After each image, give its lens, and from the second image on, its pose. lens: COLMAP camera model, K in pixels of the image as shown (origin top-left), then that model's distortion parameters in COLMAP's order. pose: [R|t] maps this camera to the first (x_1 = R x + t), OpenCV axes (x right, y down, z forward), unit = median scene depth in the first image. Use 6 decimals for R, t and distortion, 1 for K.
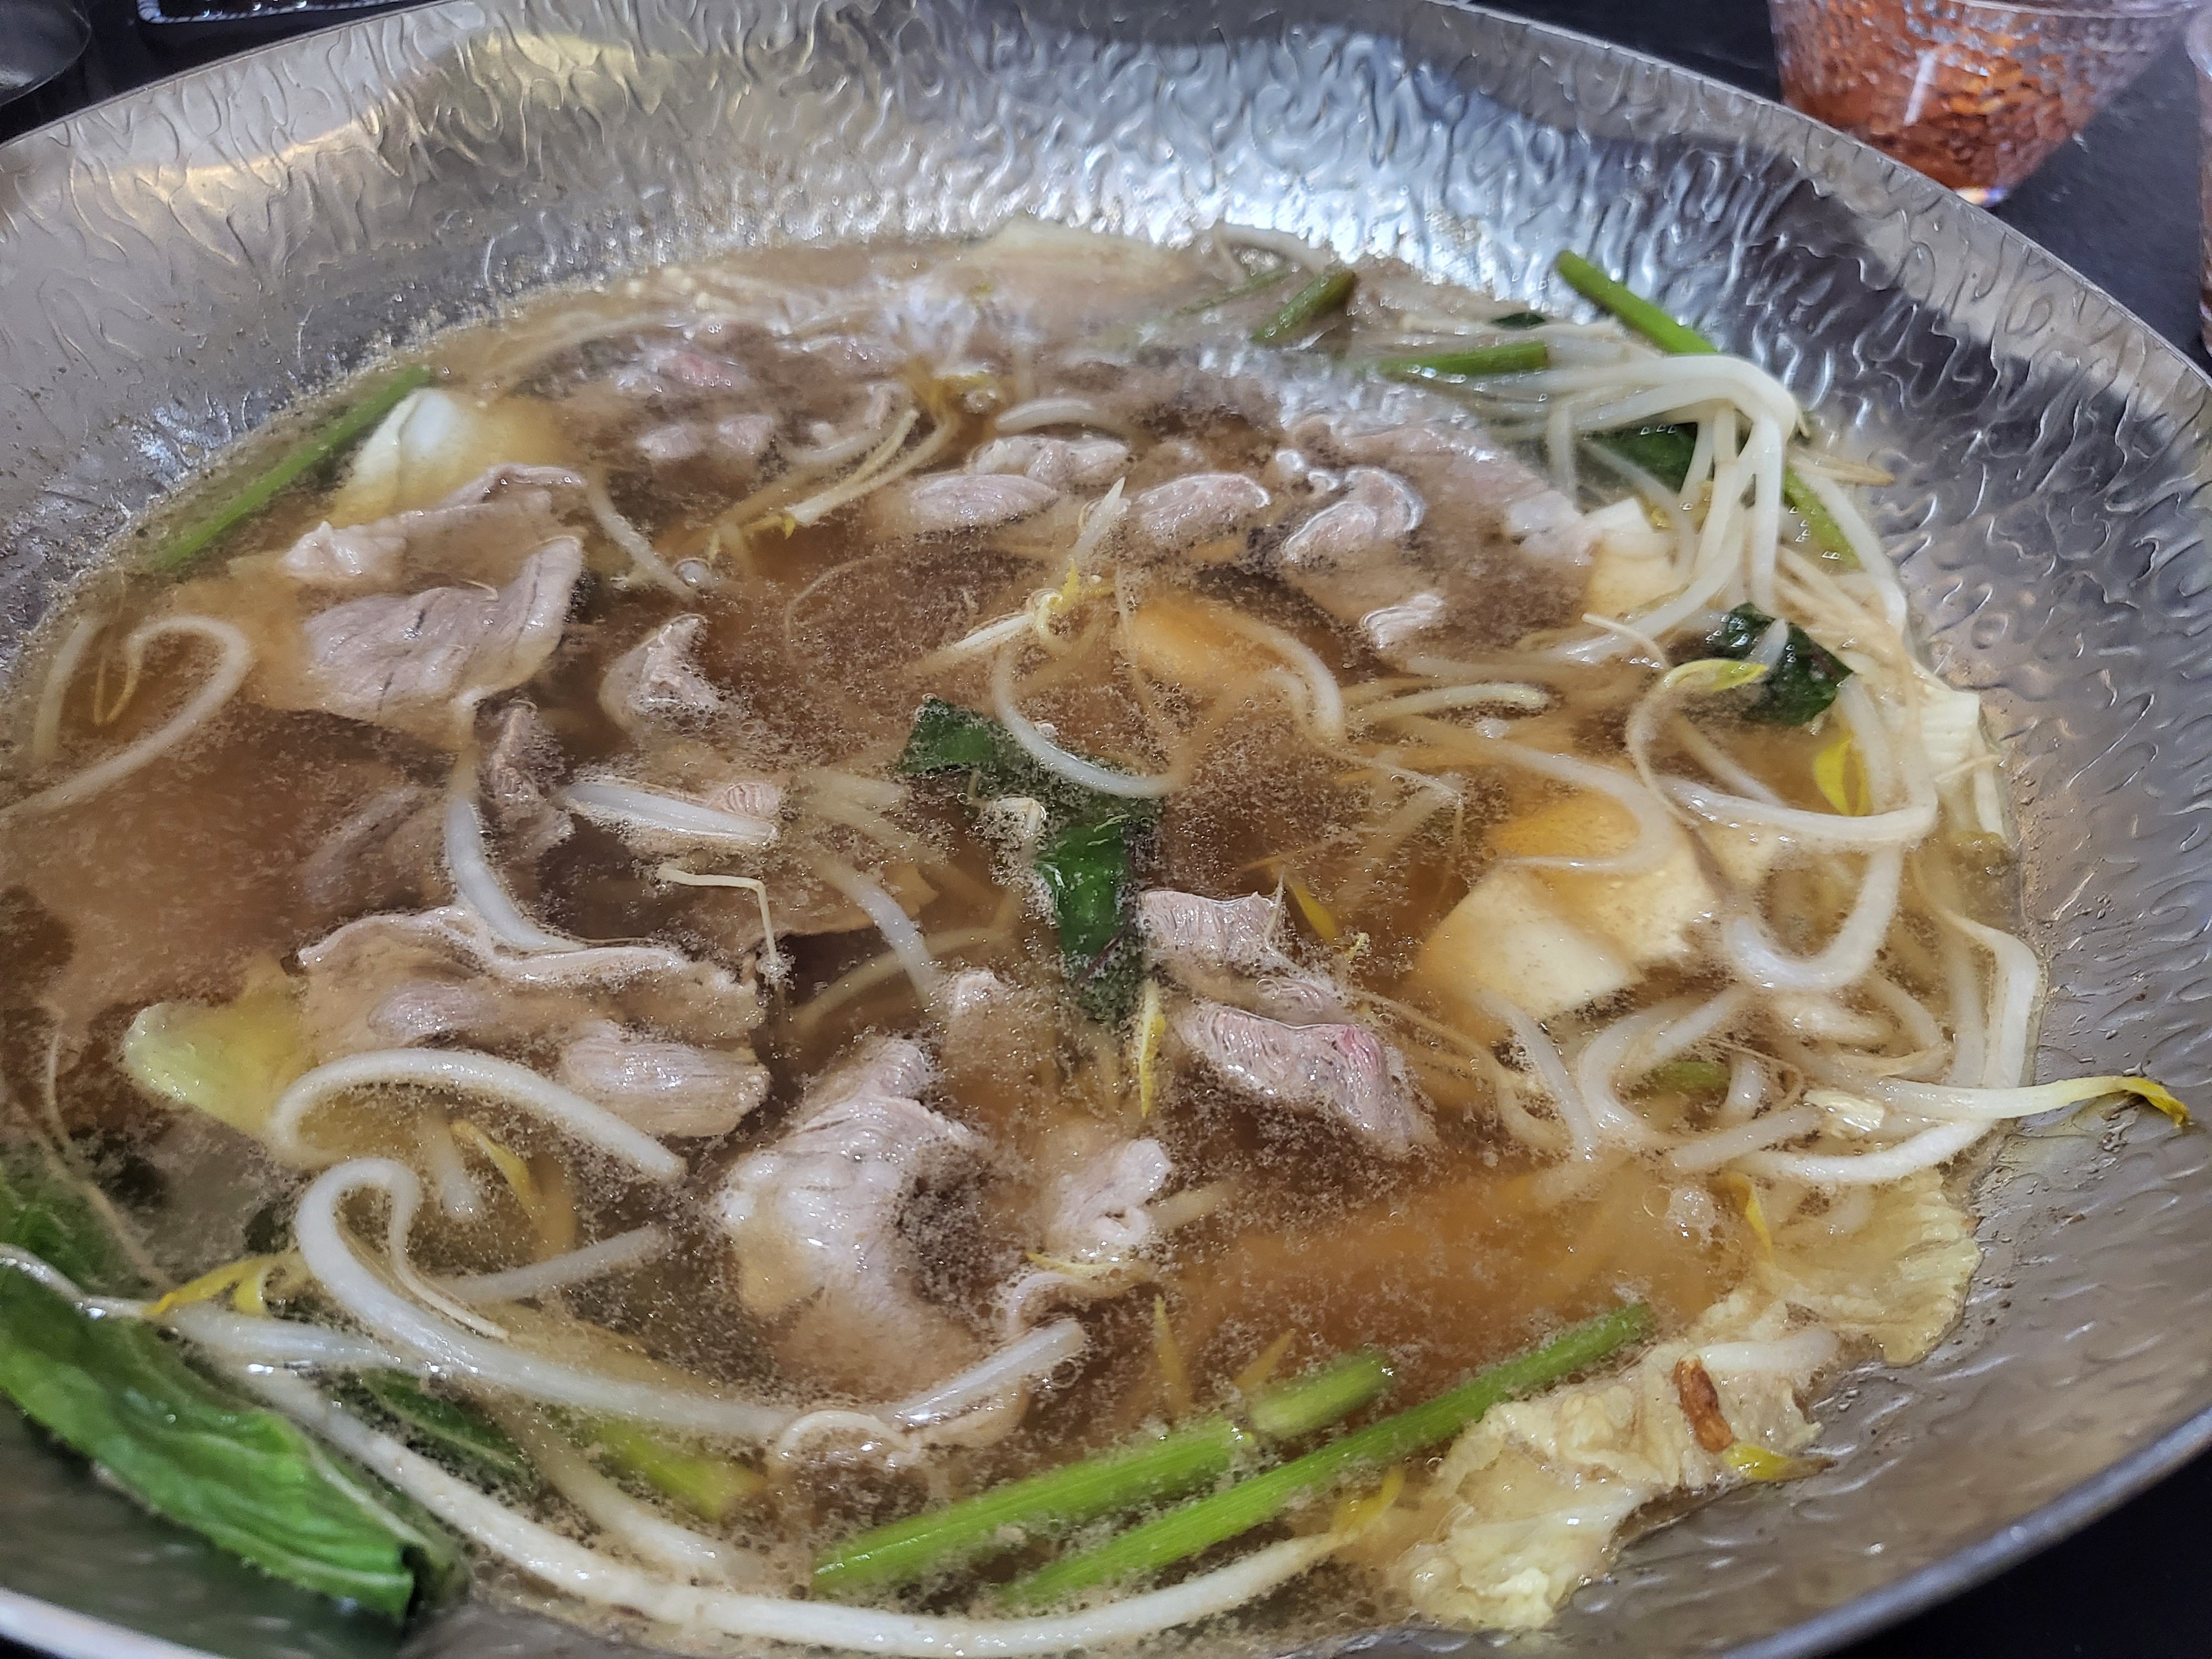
lens RADIAL K [[1703.3, 0, 1106.0], [0, 1703.3, 829.5], [0, 0, 1]] dist [-0.072753, 0.109079]
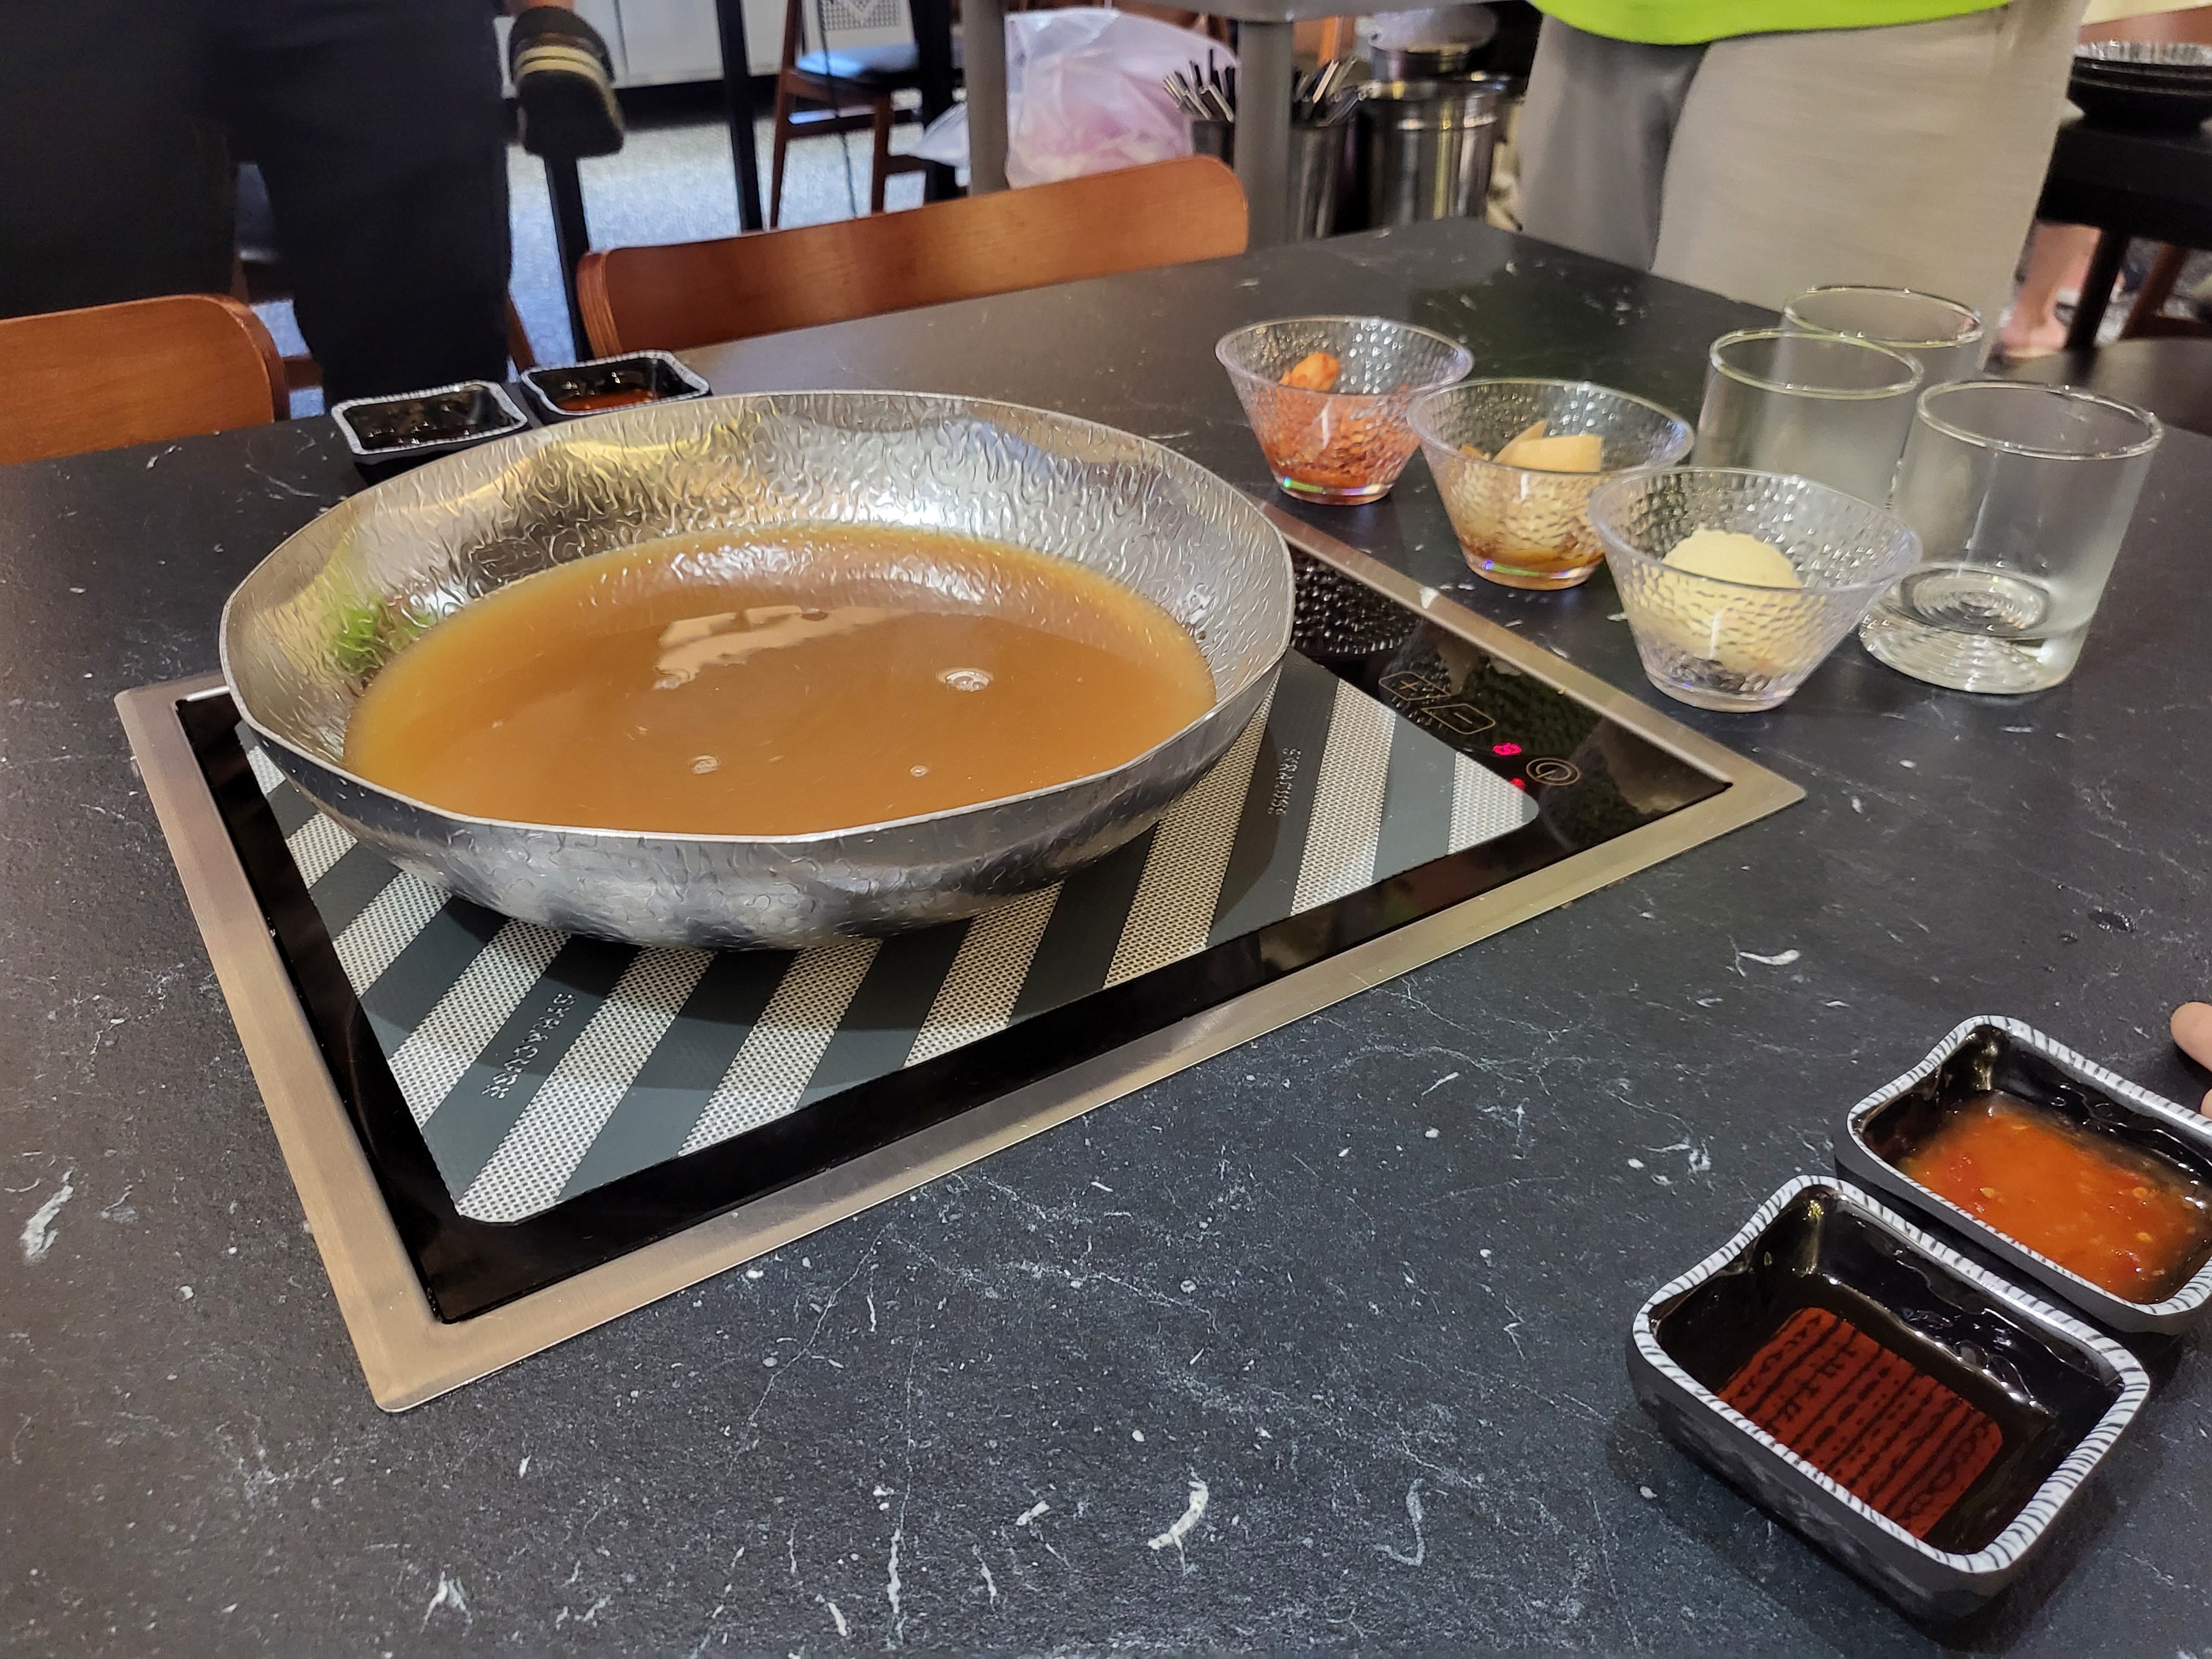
lens RADIAL K [[1703.3, 0, 1106.0], [0, 1703.3, 829.5], [0, 0, 1]] dist [-0.072753, 0.109079]
pose [[0.997858, -0.056527, 0.032922, 0.212580], [0.062331, 0.974337, -0.216292, 0.474116], [-0.019851, 0.217881, 0.975773, -0.922710]]
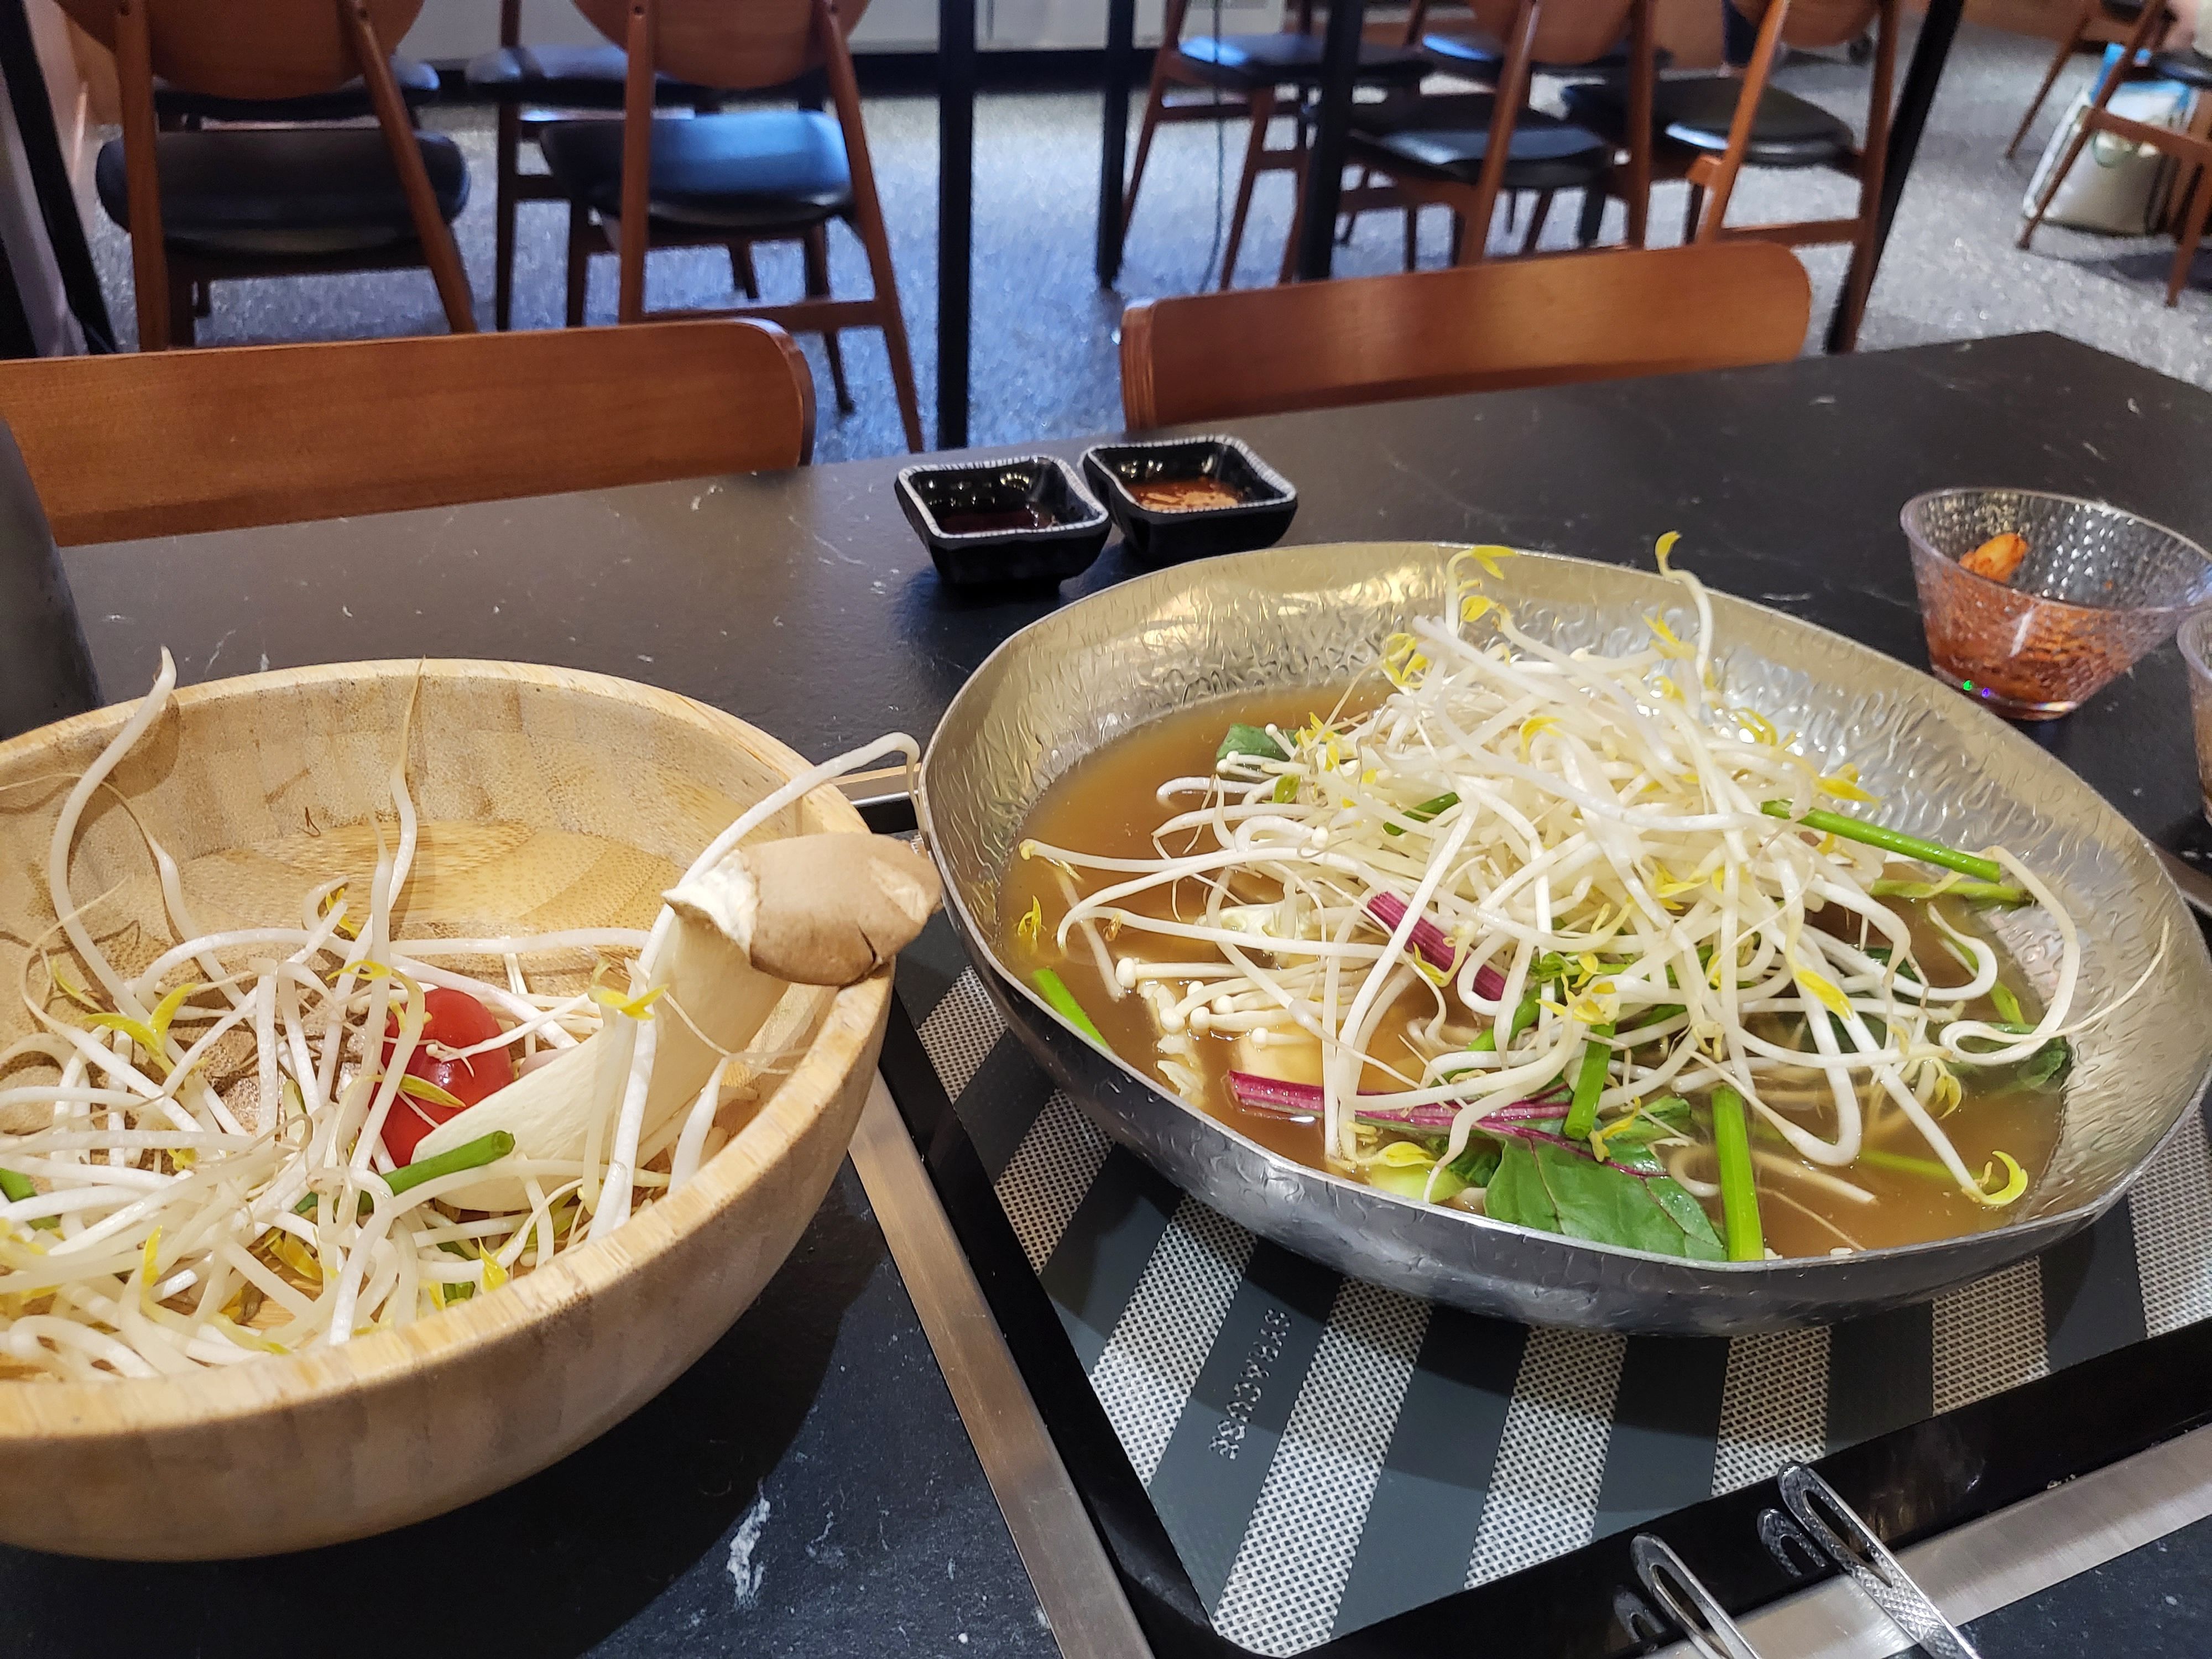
lens RADIAL K [[1707.9, 0, 1043.0], [0, 1707.9, 823.3], [0, 0, 1]] dist [-0.086630, 0.134986]
pose [[0.988818, 0.083407, -0.123621, -0.267444], [-0.107165, 0.973896, -0.200104, 0.180686], [0.103703, 0.211114, 0.971945, -0.753646]]
